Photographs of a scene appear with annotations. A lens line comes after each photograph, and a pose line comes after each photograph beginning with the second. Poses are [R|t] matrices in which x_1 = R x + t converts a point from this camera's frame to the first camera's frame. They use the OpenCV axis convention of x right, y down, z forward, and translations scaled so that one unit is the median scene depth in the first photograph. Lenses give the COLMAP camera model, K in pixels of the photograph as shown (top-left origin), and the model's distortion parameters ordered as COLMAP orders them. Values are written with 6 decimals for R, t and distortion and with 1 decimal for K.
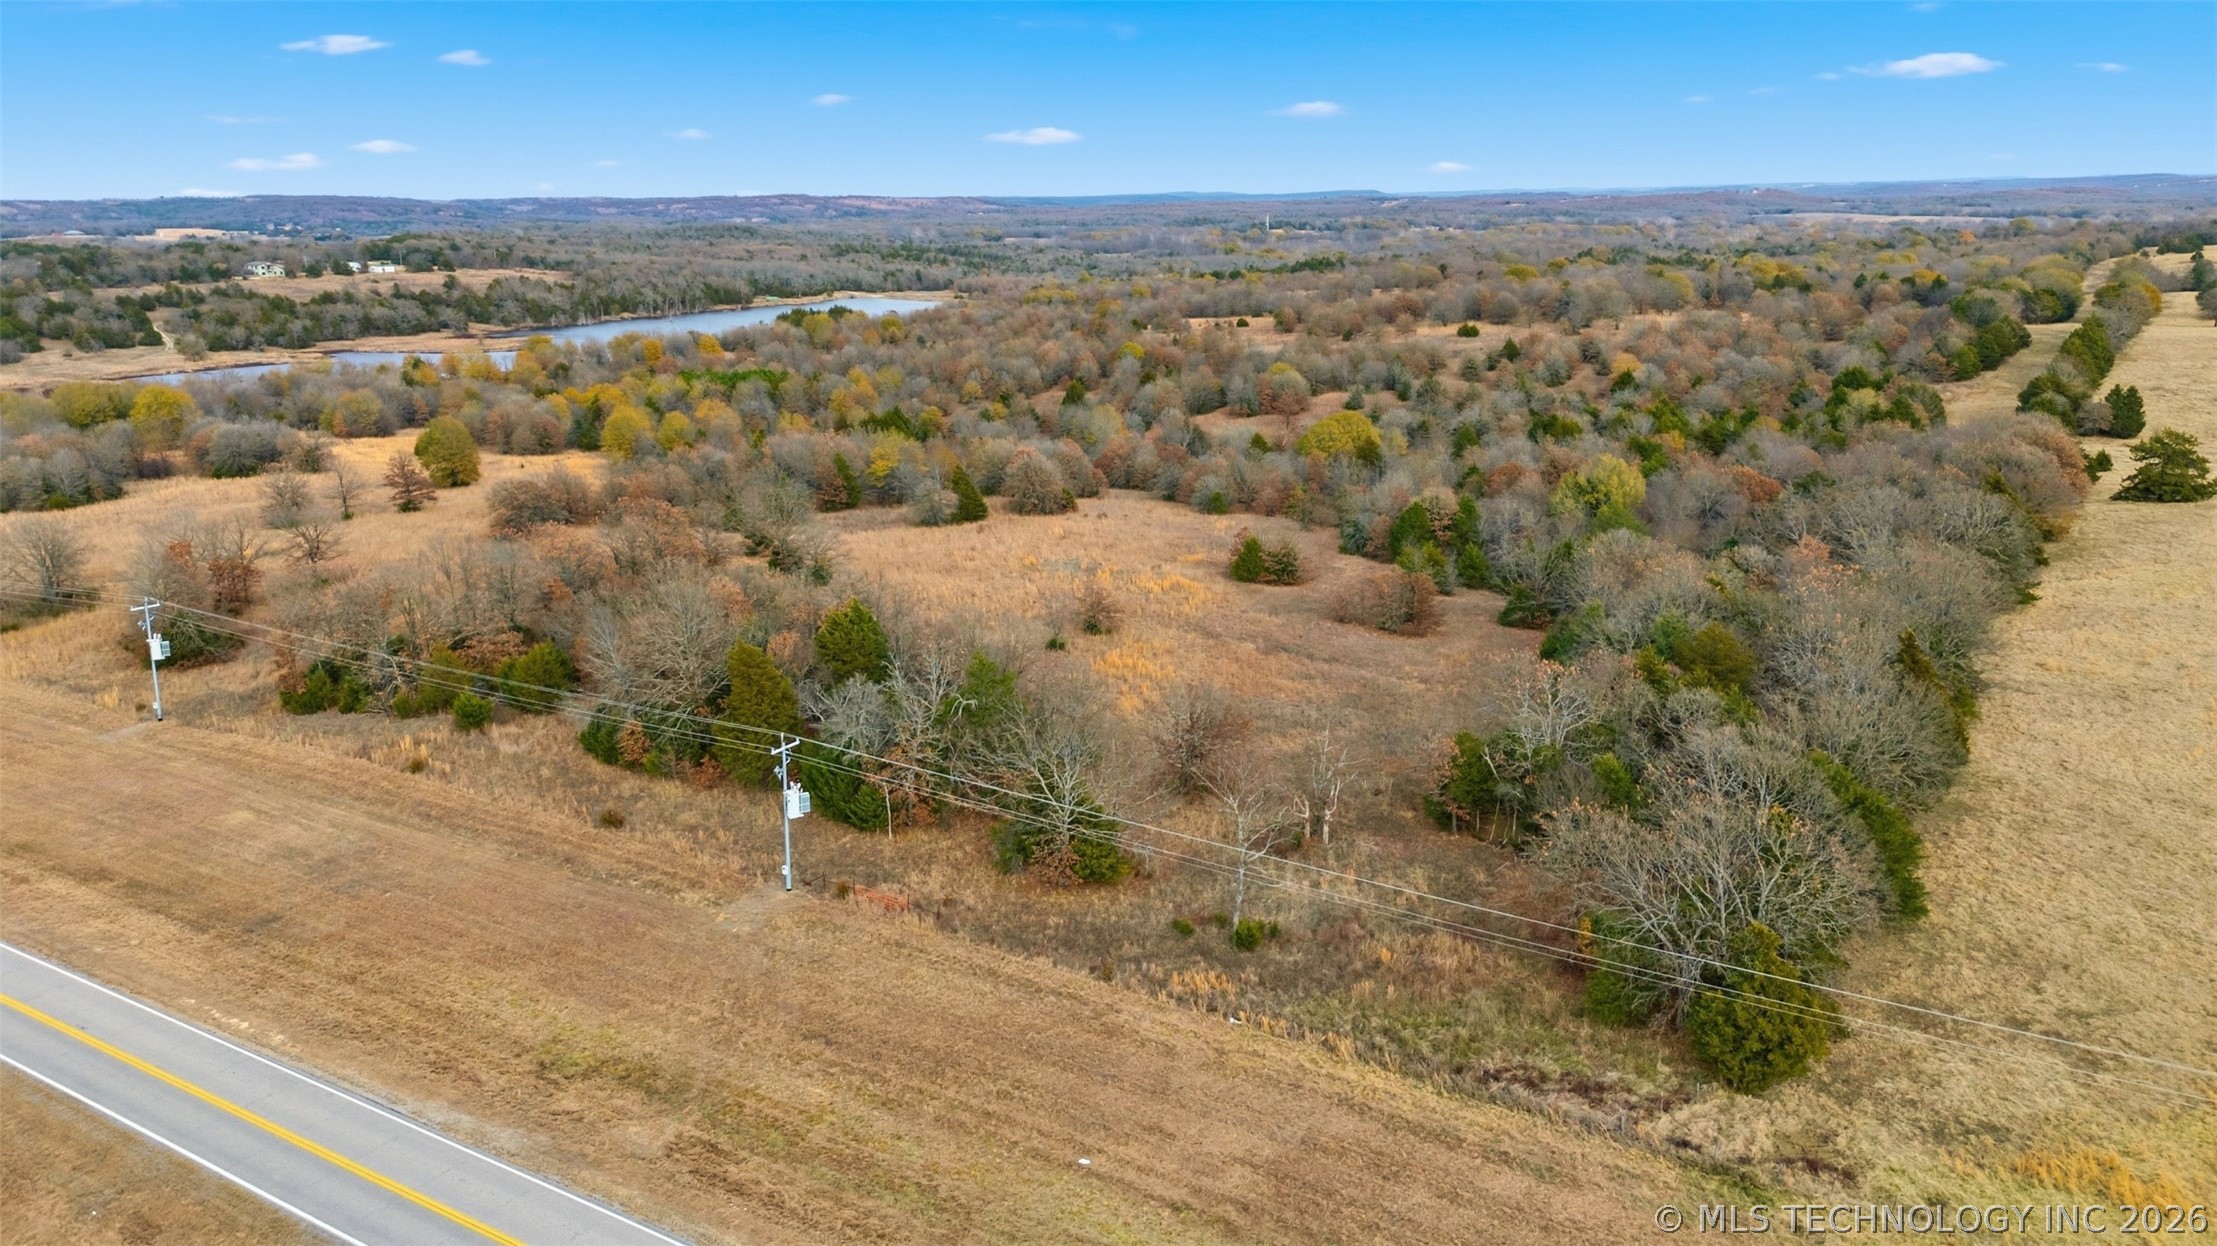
lens RADIAL K [[1622.9, 0, 1108.5], [0, 1622.9, 623.0], [0, 0, 1]] dist [0.078384, -0.061795]
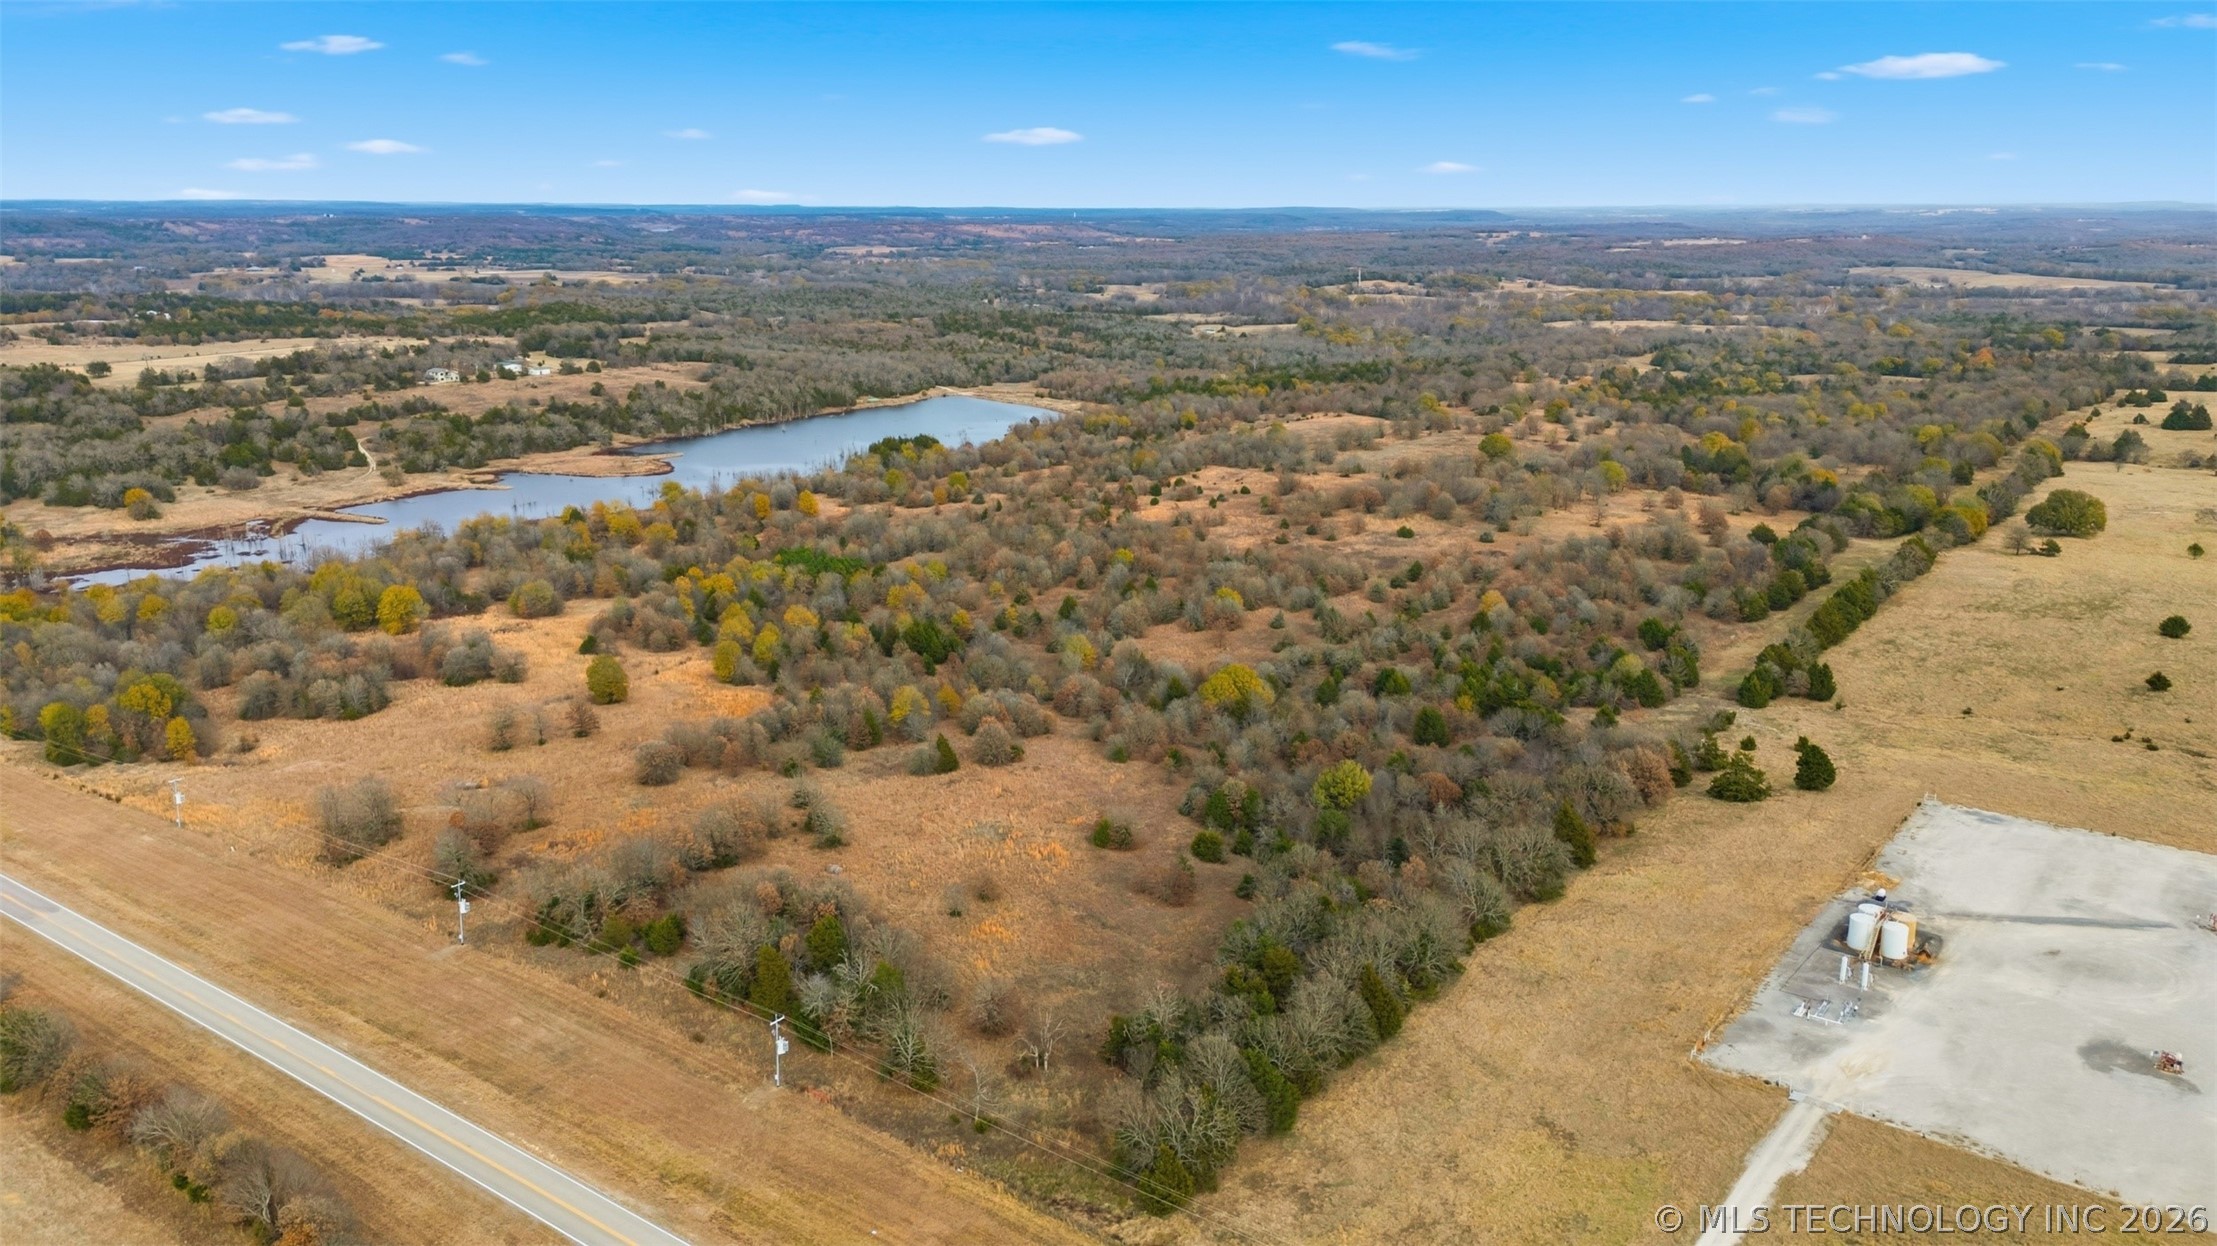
lens RADIAL K [[1622.9, 0, 1108.5], [0, 1622.9, 623.0], [0, 0, 1]] dist [0.078384, -0.061795]
pose [[0.997260, 0.032471, -0.066469, 0.317150], [-0.032726, 0.999461, -0.002747, -0.400848], [0.066344, 0.004915, 0.997785, -0.978986]]
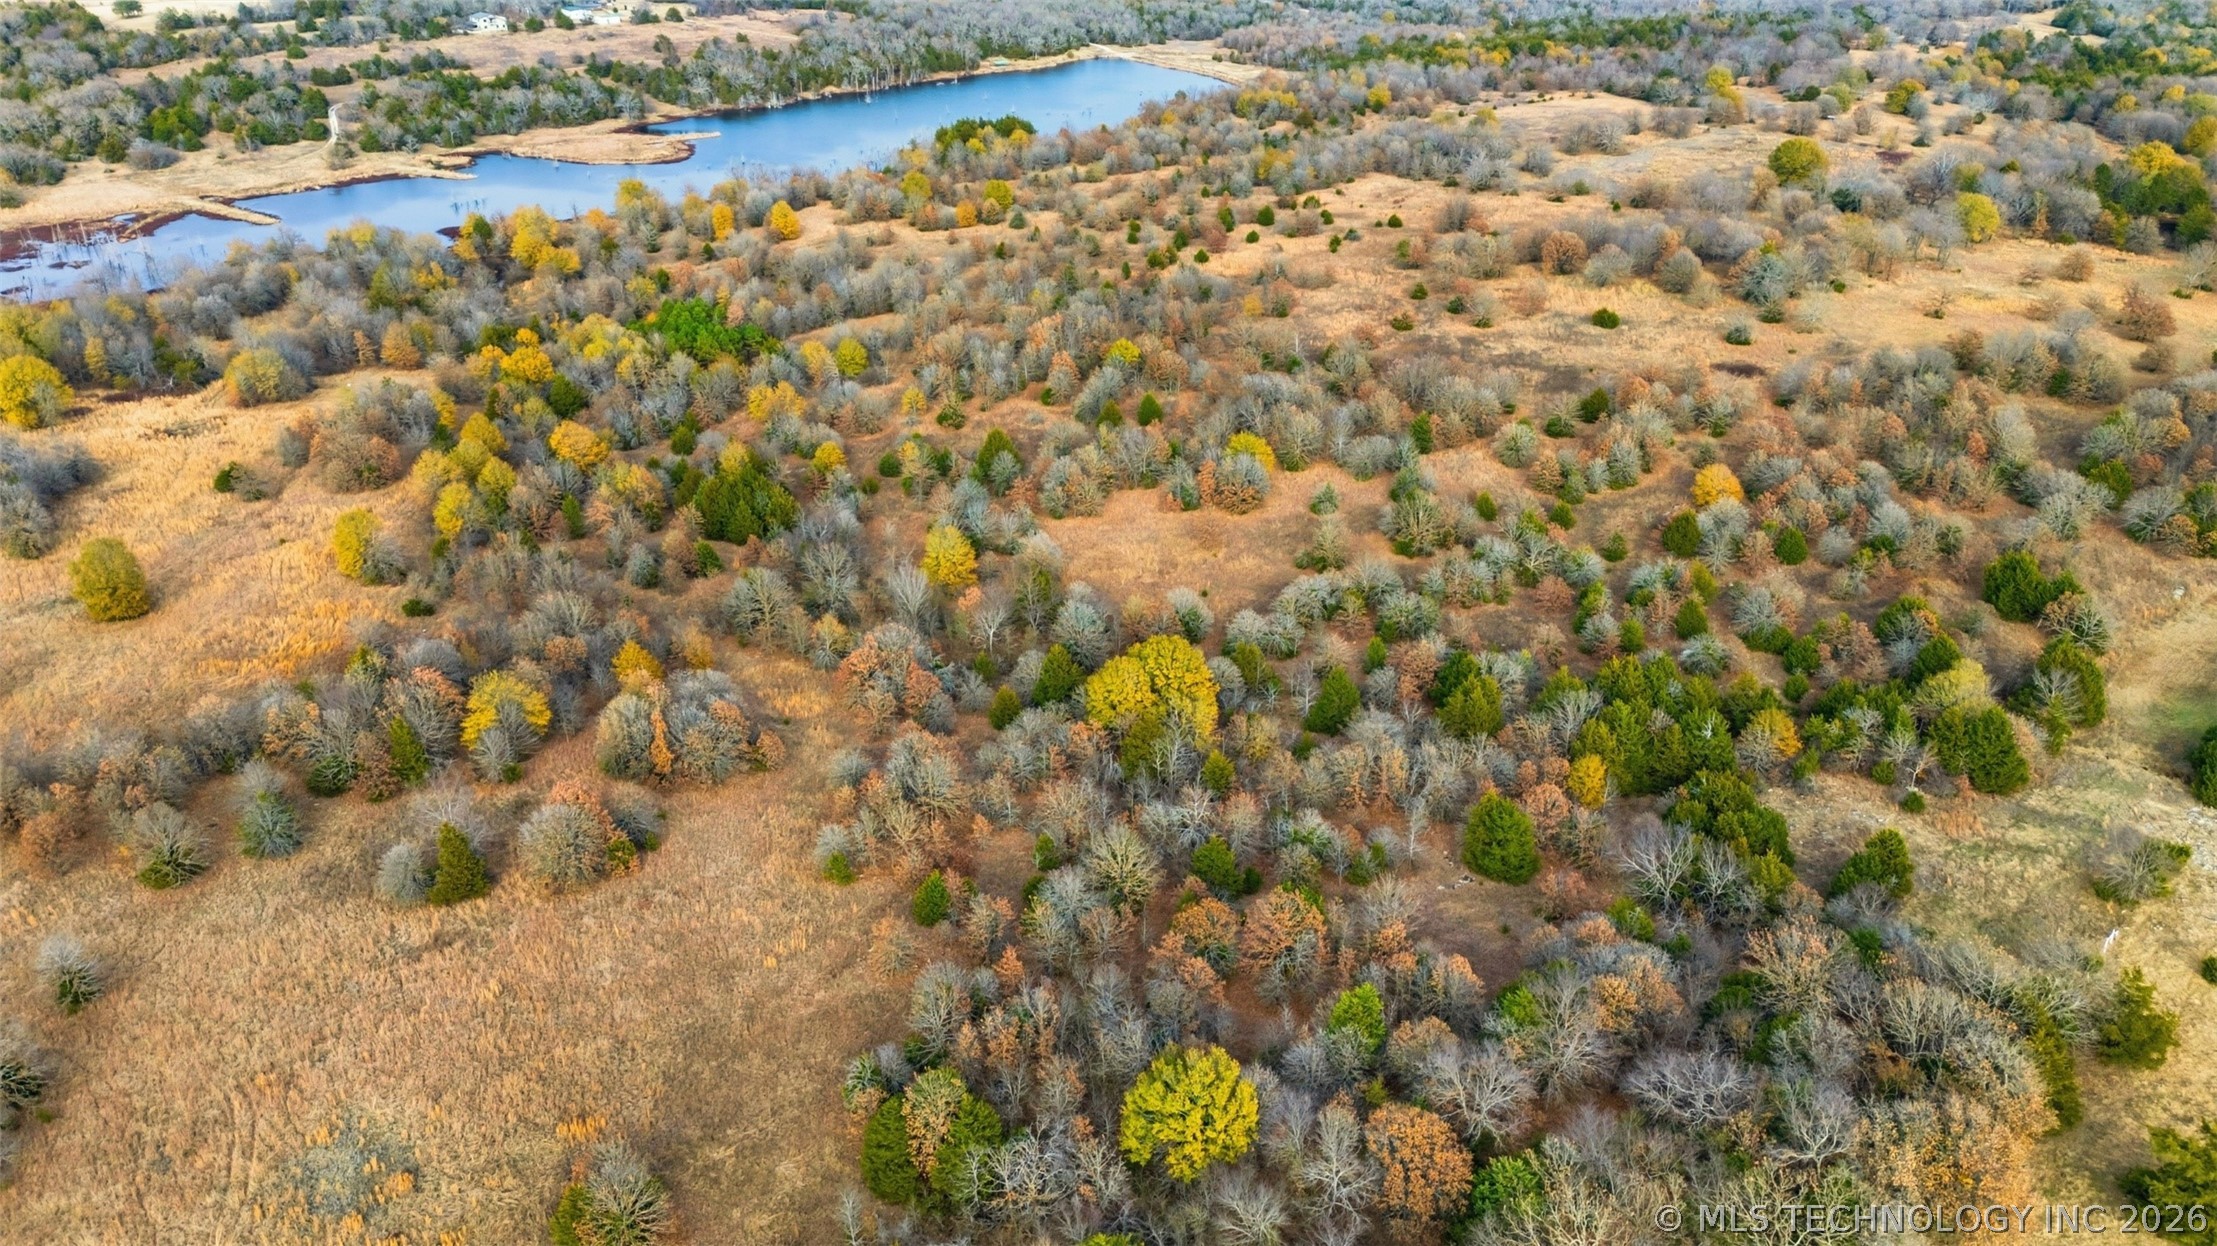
lens RADIAL K [[1610.2, 0, 1108.5], [0, 1610.2, 623.0], [0, 0, 1]] dist [0.036879, -0.010611]
pose [[0.969469, 0.117881, -0.215019, 0.704151], [-0.072576, 0.975520, 0.207589, -0.732609], [0.234226, -0.185646, 0.954292, 0.821347]]
